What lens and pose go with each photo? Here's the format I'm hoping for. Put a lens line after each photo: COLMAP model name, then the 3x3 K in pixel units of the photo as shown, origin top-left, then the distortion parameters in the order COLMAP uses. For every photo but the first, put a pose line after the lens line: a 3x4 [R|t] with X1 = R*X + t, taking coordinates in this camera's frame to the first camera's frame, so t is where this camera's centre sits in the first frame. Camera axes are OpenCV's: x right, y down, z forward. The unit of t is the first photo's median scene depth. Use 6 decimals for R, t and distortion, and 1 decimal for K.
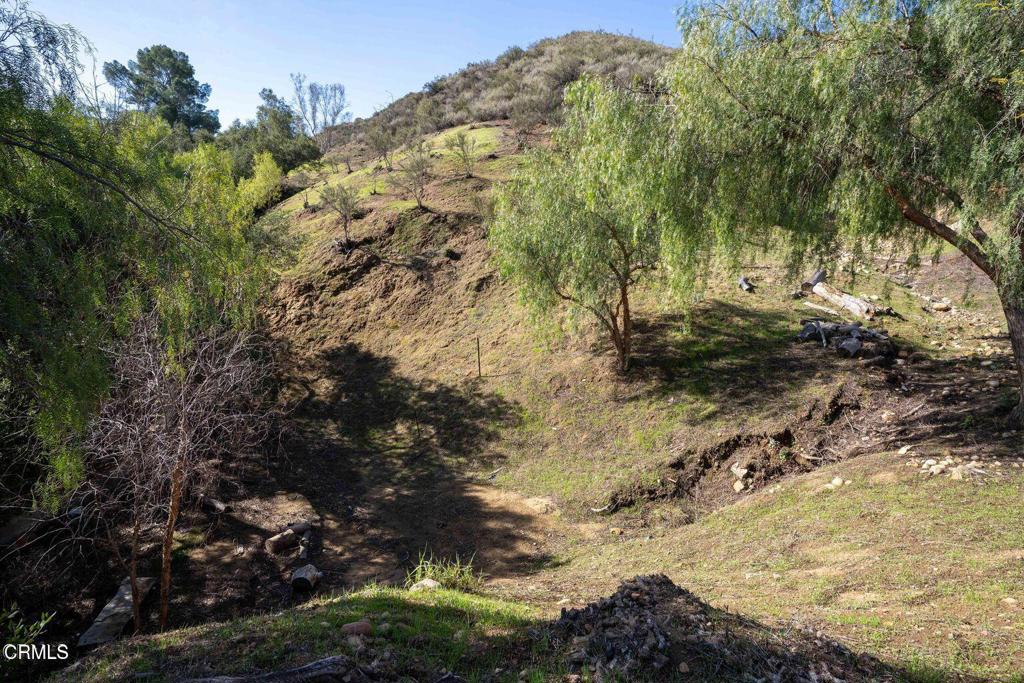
lens RADIAL K [[514.3, 0, 512.0], [0, 514.3, 341.5], [0, 0, 1]] dist [-0.078985, 0.045294]
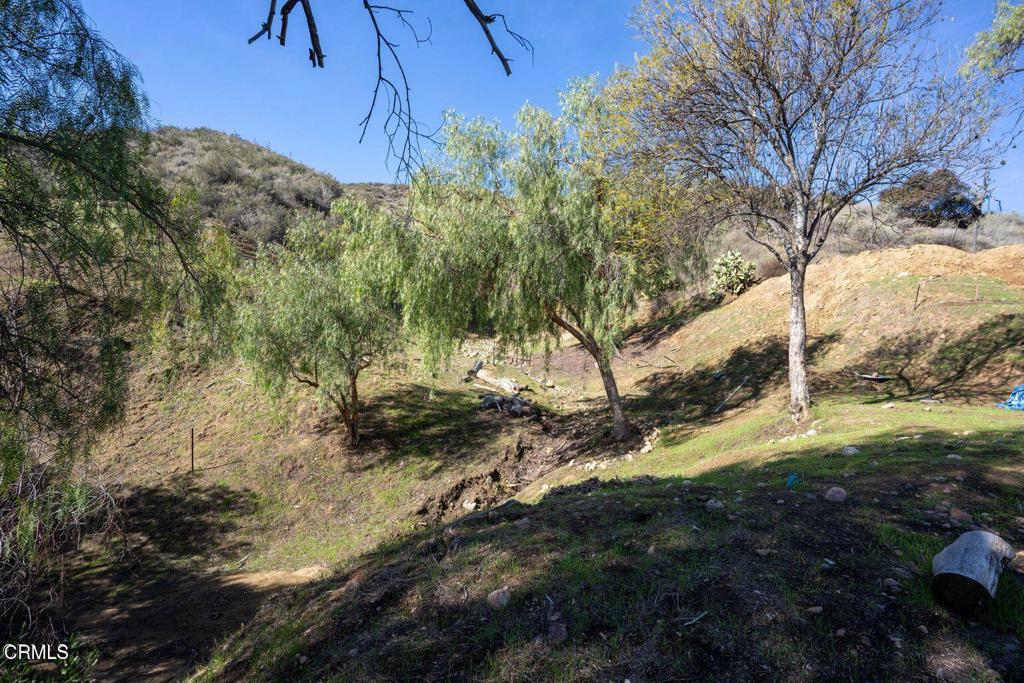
lens RADIAL K [[514.3, 0, 512.0], [0, 514.3, 341.5], [0, 0, 1]] dist [-0.078985, 0.045294]
pose [[0.755765, 0.035330, 0.653889, -0.266168], [0.100815, 0.980362, -0.169491, 0.060157], [-0.647036, 0.194017, 0.737361, -0.091613]]
